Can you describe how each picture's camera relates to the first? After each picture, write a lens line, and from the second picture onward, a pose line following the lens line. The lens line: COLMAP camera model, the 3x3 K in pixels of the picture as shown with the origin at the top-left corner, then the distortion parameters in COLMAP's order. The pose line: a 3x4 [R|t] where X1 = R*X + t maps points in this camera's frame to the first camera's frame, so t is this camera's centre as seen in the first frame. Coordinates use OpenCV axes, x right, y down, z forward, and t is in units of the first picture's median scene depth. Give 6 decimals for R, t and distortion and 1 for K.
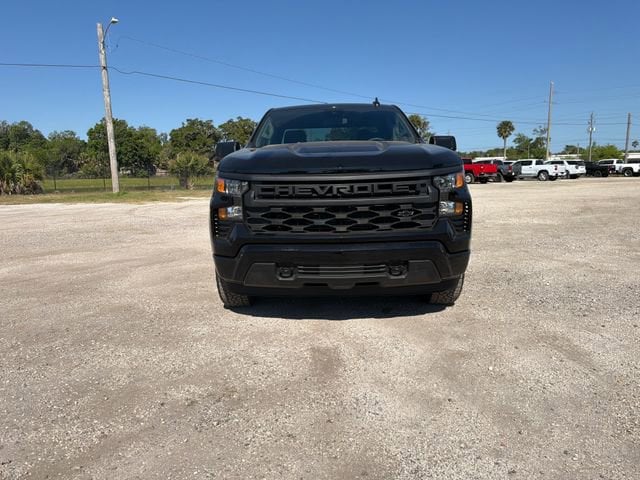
lens RADIAL K [[454.2, 0, 321.9], [0, 454.2, 243.9], [0, 0, 1]] dist [0.085666, -0.121502]
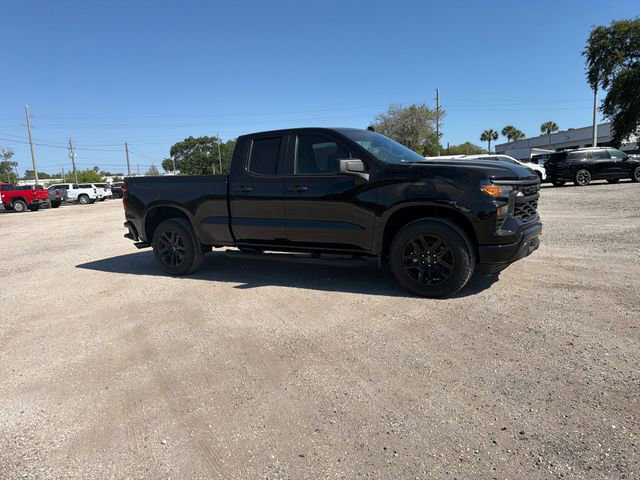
lens RADIAL K [[460.7, 0, 317.3], [0, 460.7, 243.0], [0, 0, 1]] dist [0.011041, -0.002255]
pose [[0.498377, -0.139033, 0.855740, -1.296100], [0.185927, 0.981232, 0.051139, -0.114228], [-0.846789, 0.133619, 0.514873, 0.622039]]
